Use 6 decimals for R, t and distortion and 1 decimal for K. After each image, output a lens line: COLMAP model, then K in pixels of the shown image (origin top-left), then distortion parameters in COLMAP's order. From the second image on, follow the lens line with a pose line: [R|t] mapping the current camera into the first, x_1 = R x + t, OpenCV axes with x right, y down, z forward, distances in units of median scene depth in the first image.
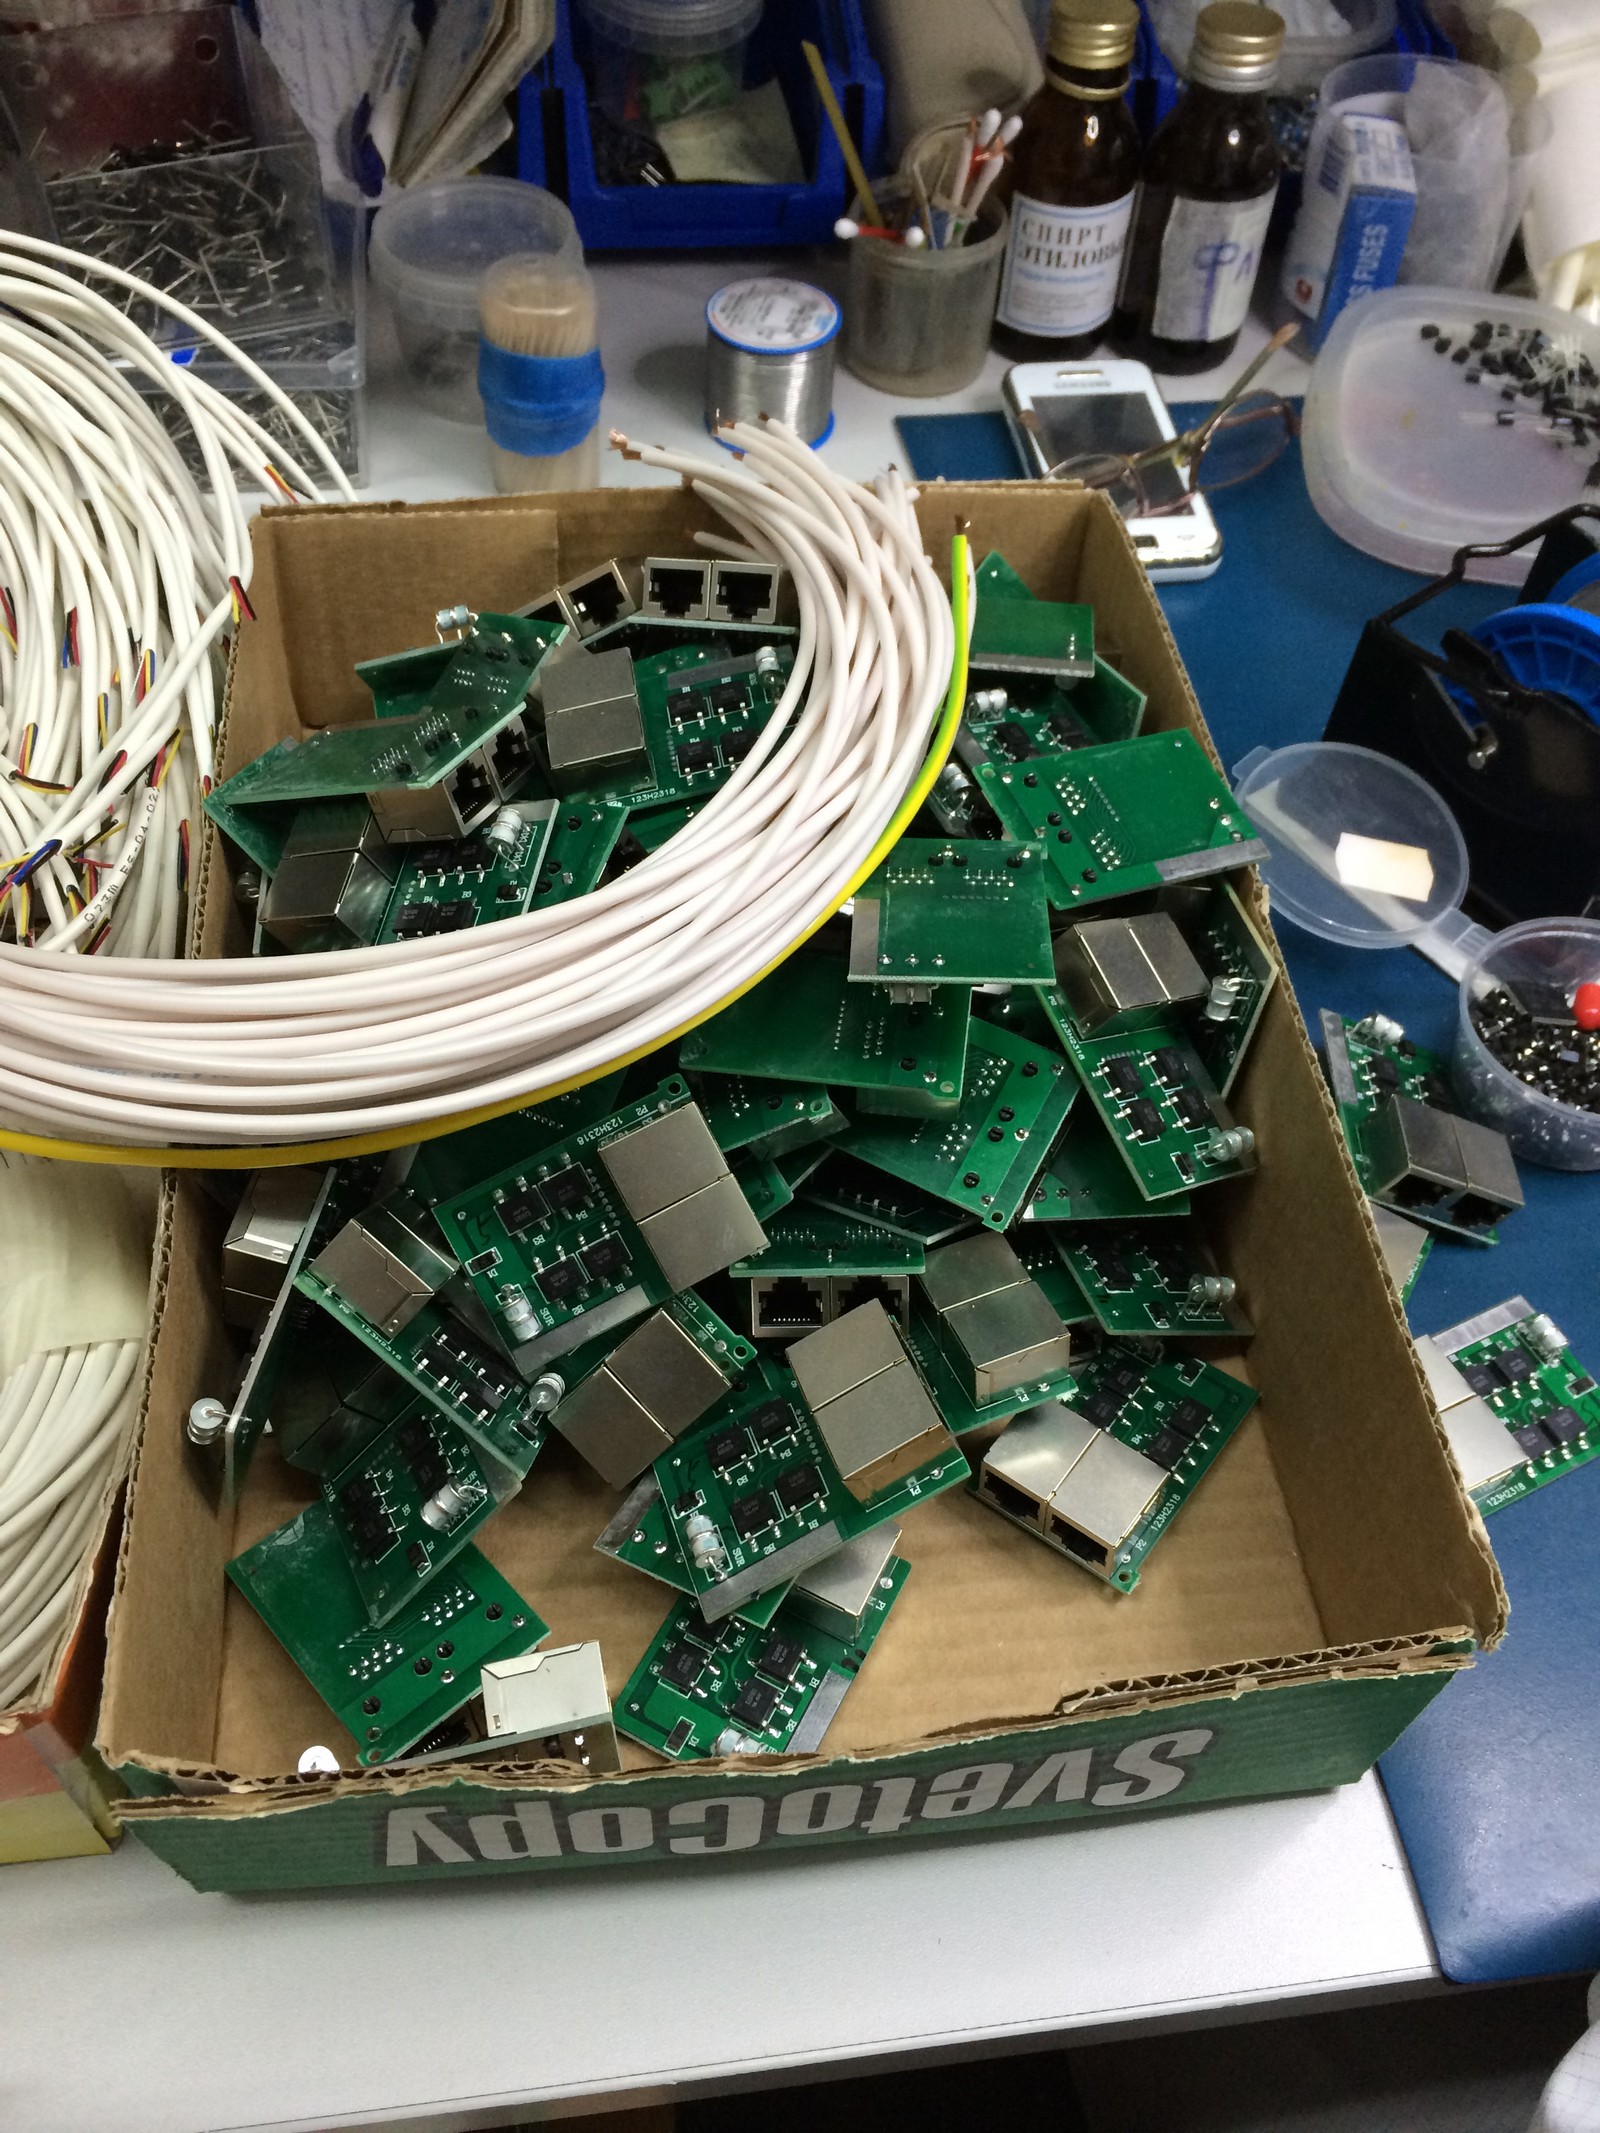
lens RADIAL K [[1858.2, 0, 800.5], [0, 1858.2, 1063.2], [0, 0, 1]] dist [0.080706, -0.125108]
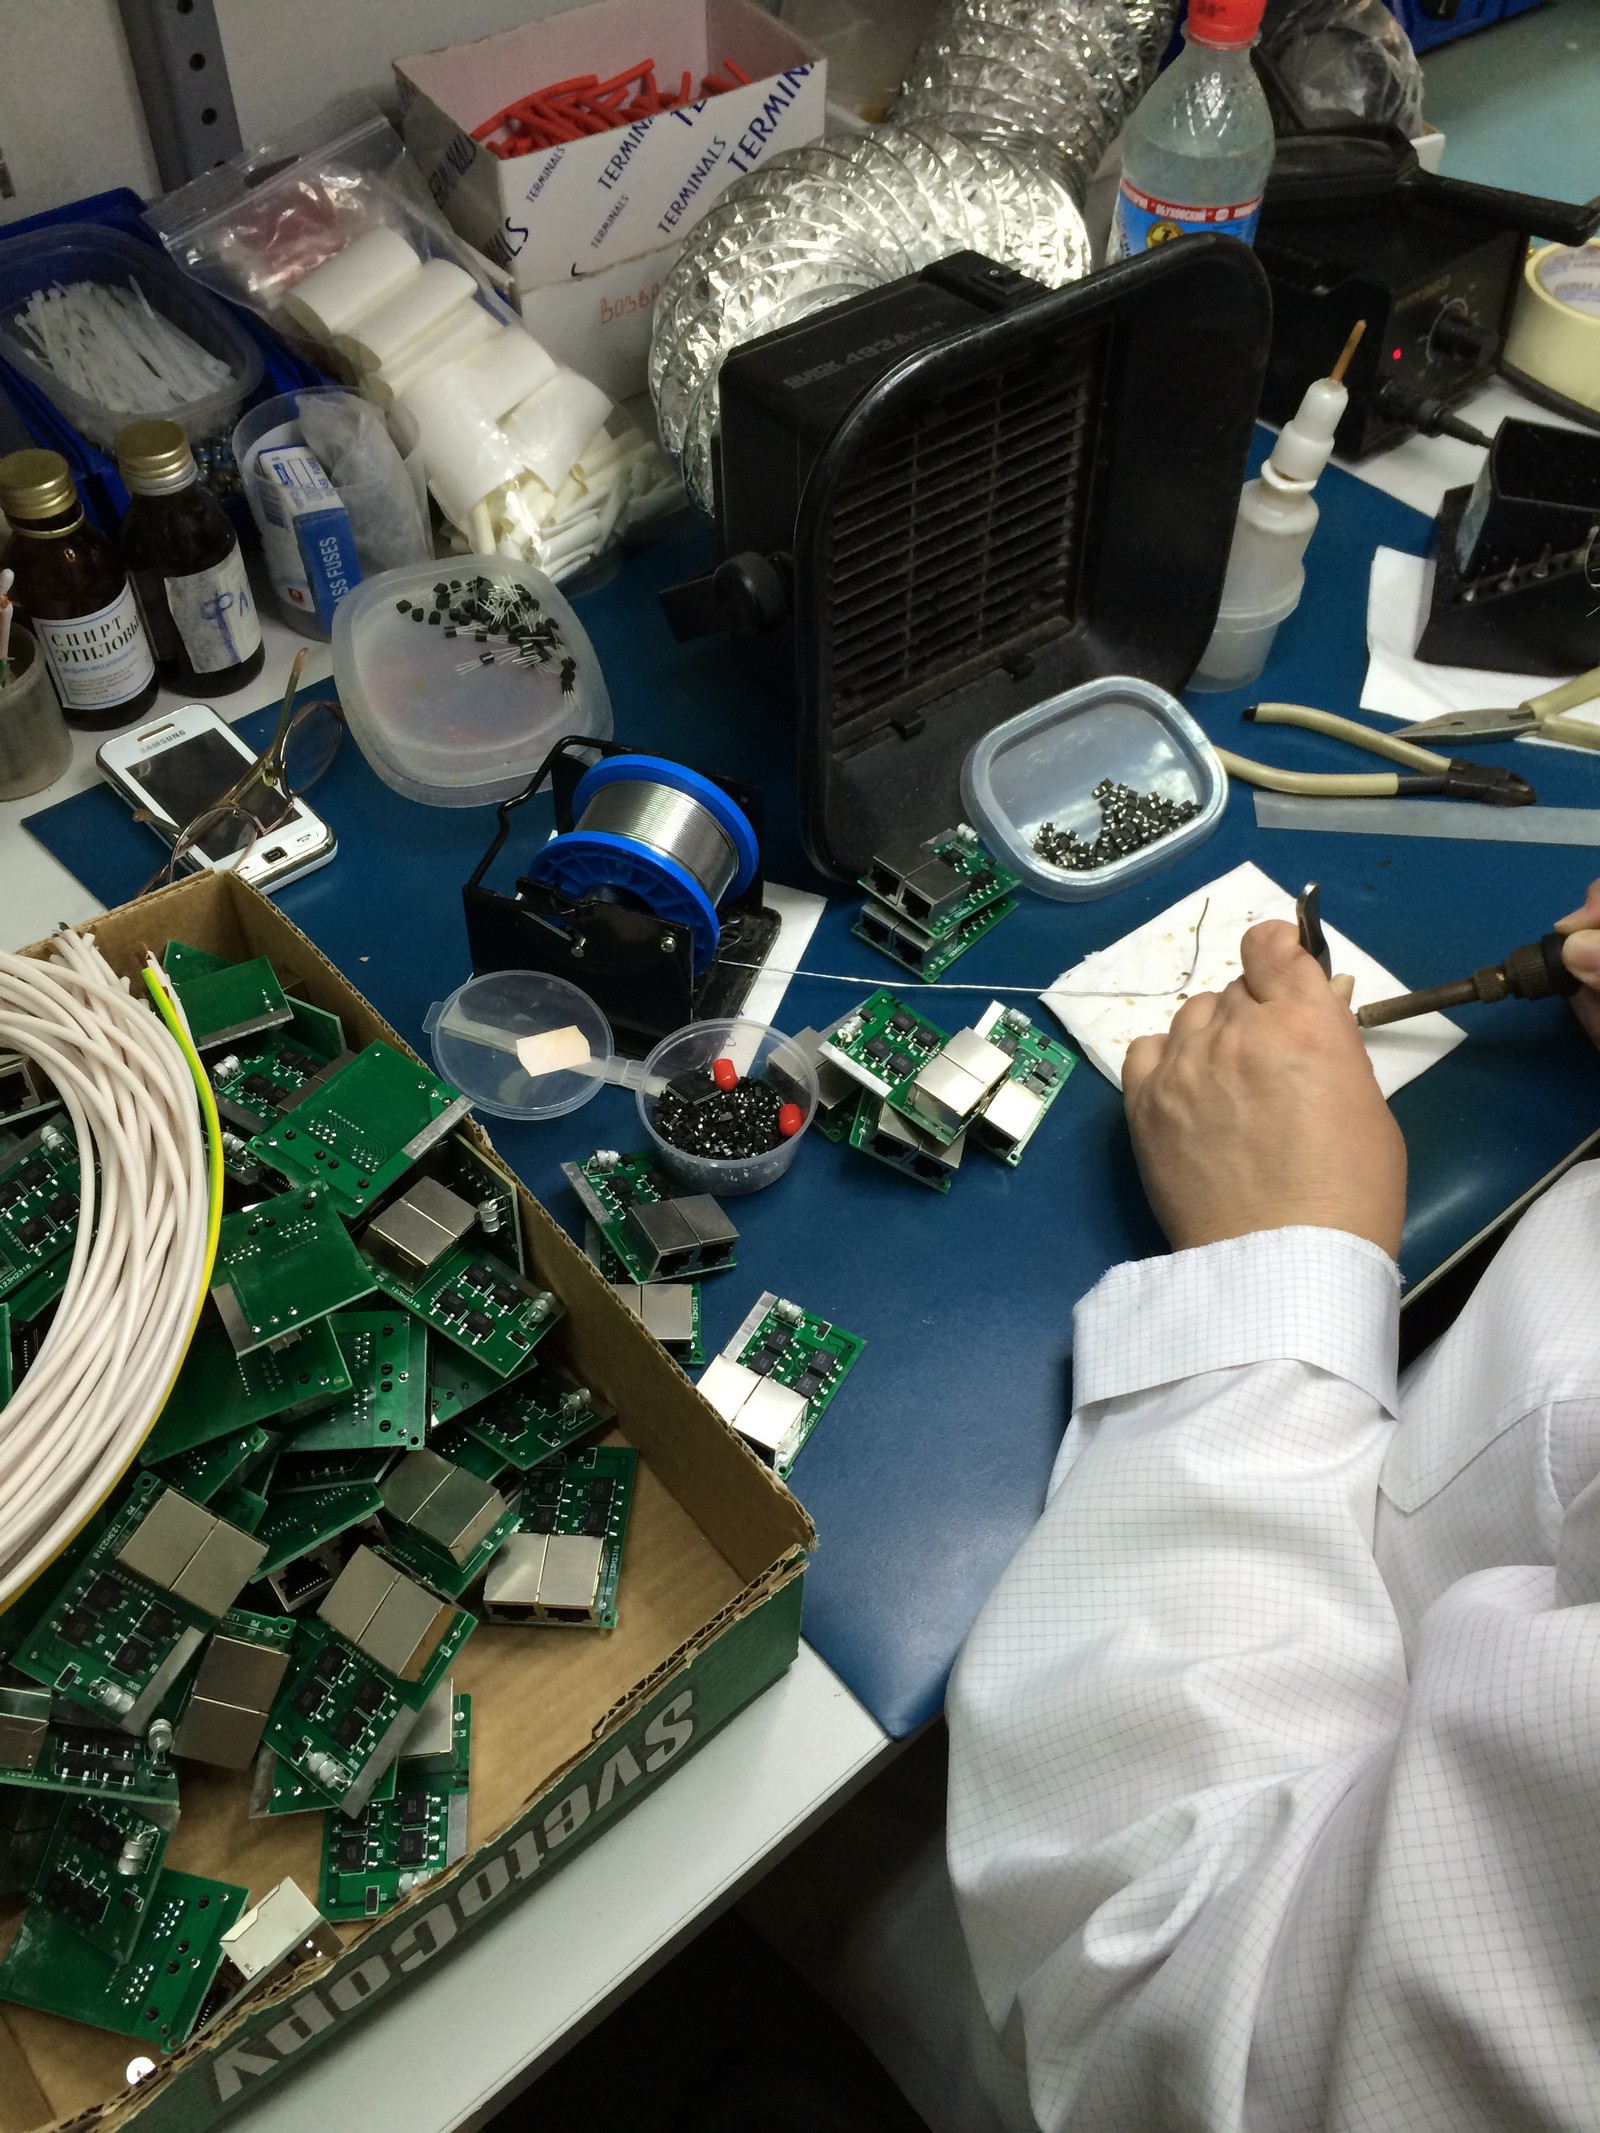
lens RADIAL K [[1858.2, 0, 812.3], [0, 1858.2, 1055.1], [0, 0, 1]] dist [0.080706, -0.125108]
pose [[0.835702, -0.437090, 0.332496, 0.016006], [0.436085, 0.896161, 0.082004, -0.156870], [-0.333813, 0.076466, 0.939533, -0.419974]]
